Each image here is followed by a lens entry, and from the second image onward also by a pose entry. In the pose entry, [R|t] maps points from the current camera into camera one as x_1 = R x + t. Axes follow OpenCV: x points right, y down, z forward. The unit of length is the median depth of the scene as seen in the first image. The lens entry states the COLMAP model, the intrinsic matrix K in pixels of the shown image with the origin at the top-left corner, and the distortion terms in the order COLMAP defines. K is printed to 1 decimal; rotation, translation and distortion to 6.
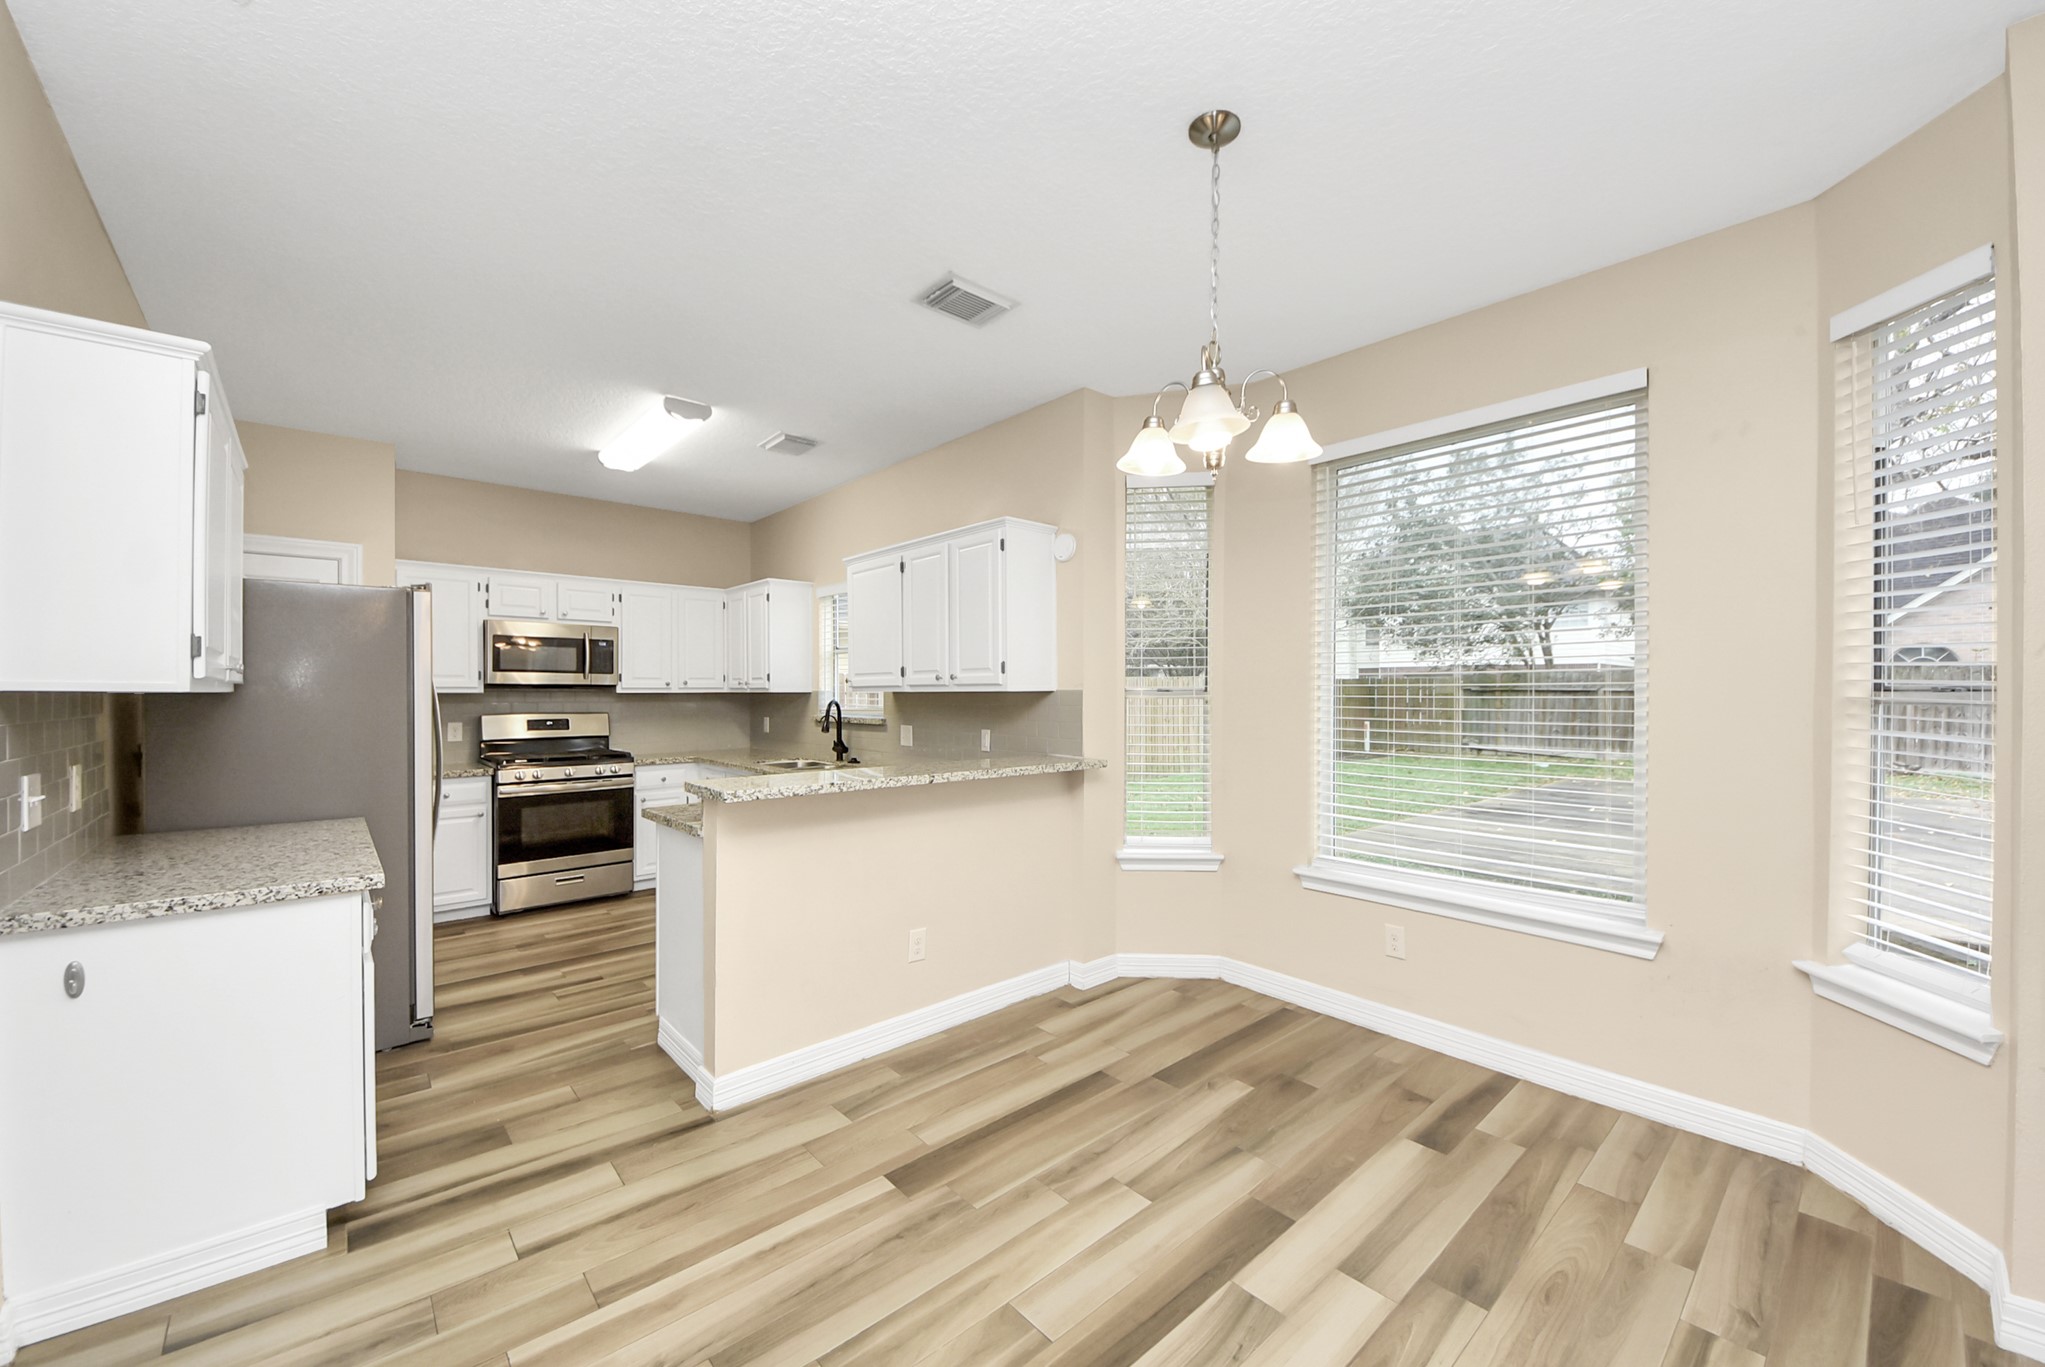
lens RADIAL K [[737.3, 0, 1017.3], [0, 737.3, 696.1], [0, 0, 1]] dist [0.009015, -0.002397]
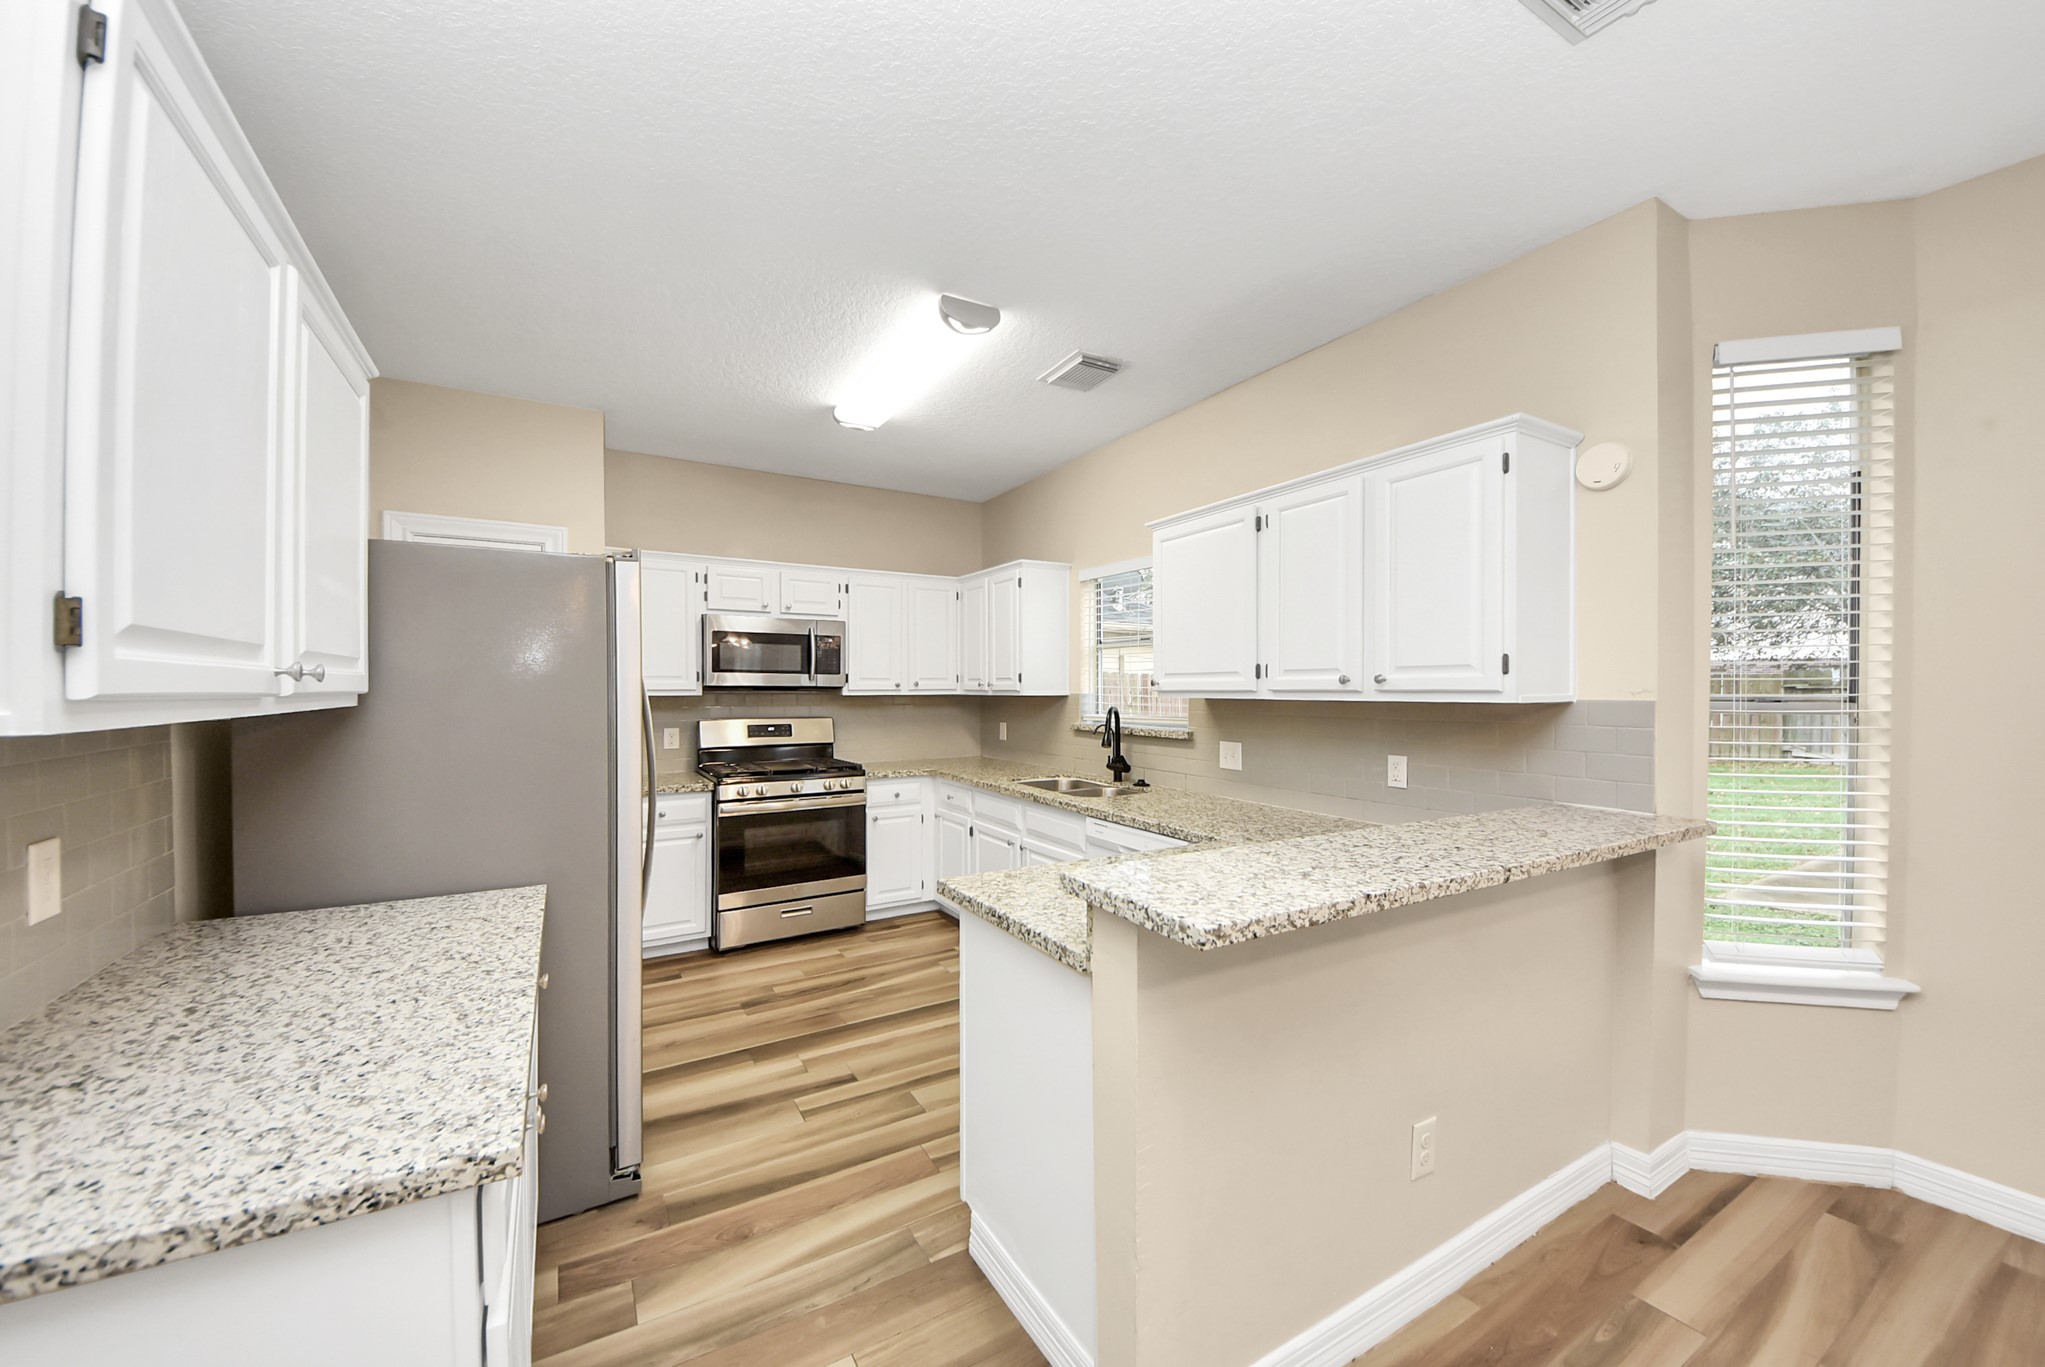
lens RADIAL K [[737.3, 0, 1137.9], [0, 737.3, 693.6], [0, 0, 1]] dist [0.009015, -0.002397]
pose [[0.996224, -0.001687, -0.086799, -0.157900], [0.001694, 0.999999, 0.000007, -0.008720], [0.086799, -0.000154, 0.996226, 0.208258]]
